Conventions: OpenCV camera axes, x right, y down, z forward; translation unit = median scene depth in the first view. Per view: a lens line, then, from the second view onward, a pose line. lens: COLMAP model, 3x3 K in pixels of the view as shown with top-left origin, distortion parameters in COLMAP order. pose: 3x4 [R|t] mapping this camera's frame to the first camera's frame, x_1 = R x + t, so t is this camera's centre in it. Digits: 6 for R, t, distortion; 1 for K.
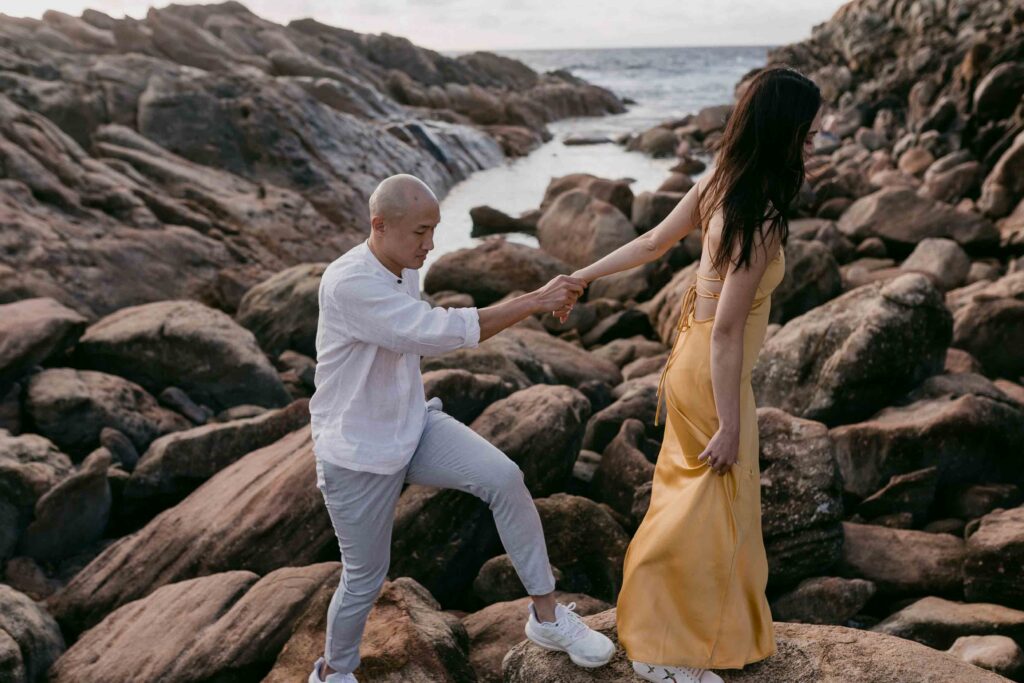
lens RADIAL K [[1050.9, 0, 512.0], [0, 1050.9, 341.5], [0, 0, 1]] dist [-0.005139, -0.011526]
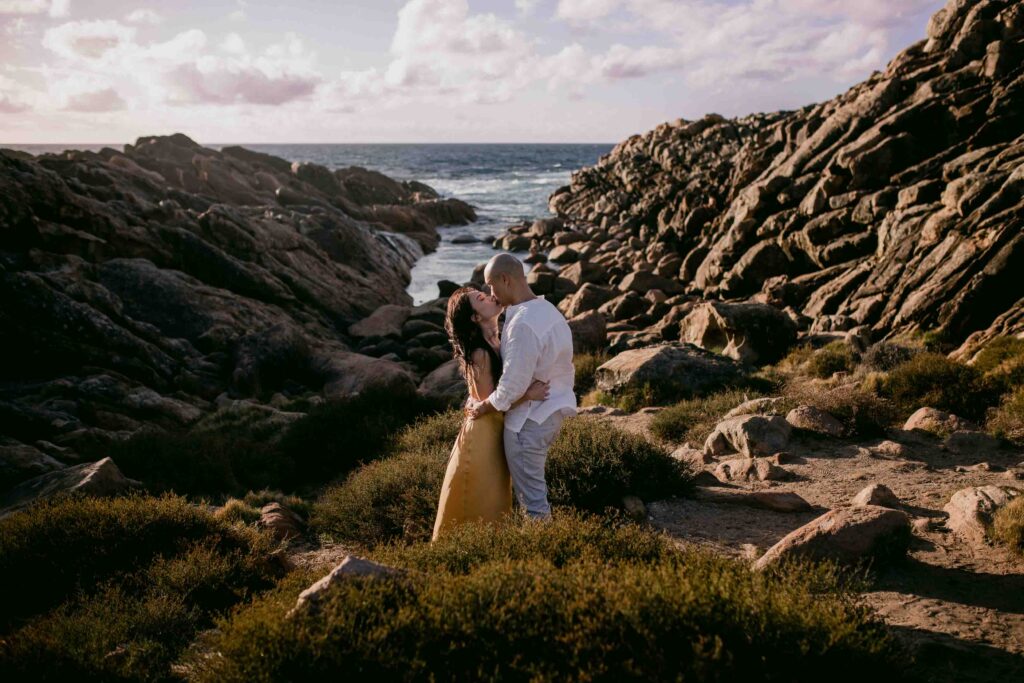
lens RADIAL K [[938.1, 0, 513.3], [0, 938.1, 302.7], [0, 0, 1]] dist [-0.055002, 0.081538]
pose [[0.984154, -0.012745, 0.176859, -0.104545], [0.031993, 0.993807, -0.106411, 0.050768], [-0.174408, 0.110383, 0.978467, -0.361939]]
